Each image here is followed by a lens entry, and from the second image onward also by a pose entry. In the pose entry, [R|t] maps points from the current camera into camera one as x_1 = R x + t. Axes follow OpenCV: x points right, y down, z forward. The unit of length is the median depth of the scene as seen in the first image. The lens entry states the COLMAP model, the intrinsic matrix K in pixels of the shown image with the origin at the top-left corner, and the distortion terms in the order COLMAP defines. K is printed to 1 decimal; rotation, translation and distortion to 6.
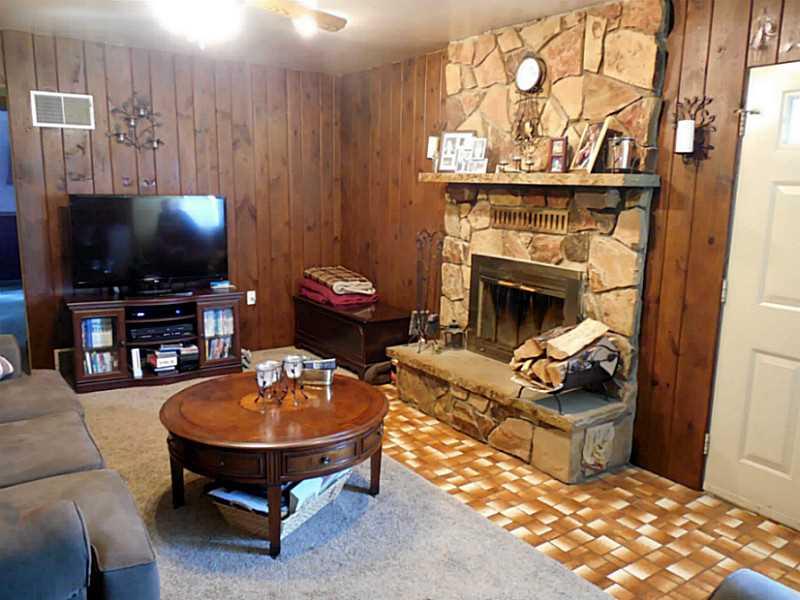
lens RADIAL K [[603.8, 0, 400.0], [0, 603.8, 300.0], [0, 0, 1]] dist [-0.003563, 0.002717]
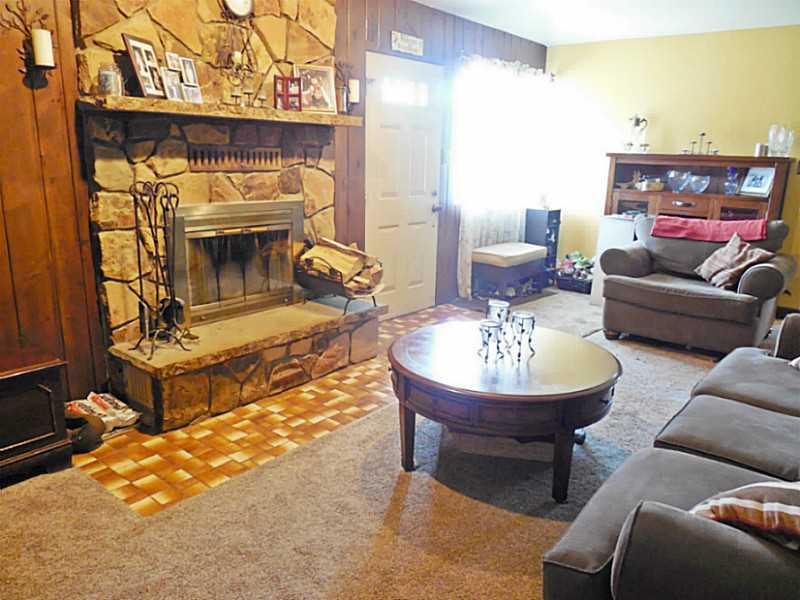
lens RADIAL K [[603.8, 0, 400.0], [0, 603.8, 300.0], [0, 0, 1]] dist [-0.003563, 0.002717]
pose [[-0.249150, -0.269161, 0.930310, -0.824080], [0.143896, 0.939652, 0.310401, -0.190208], [-0.957715, 0.211205, -0.195383, 1.037347]]
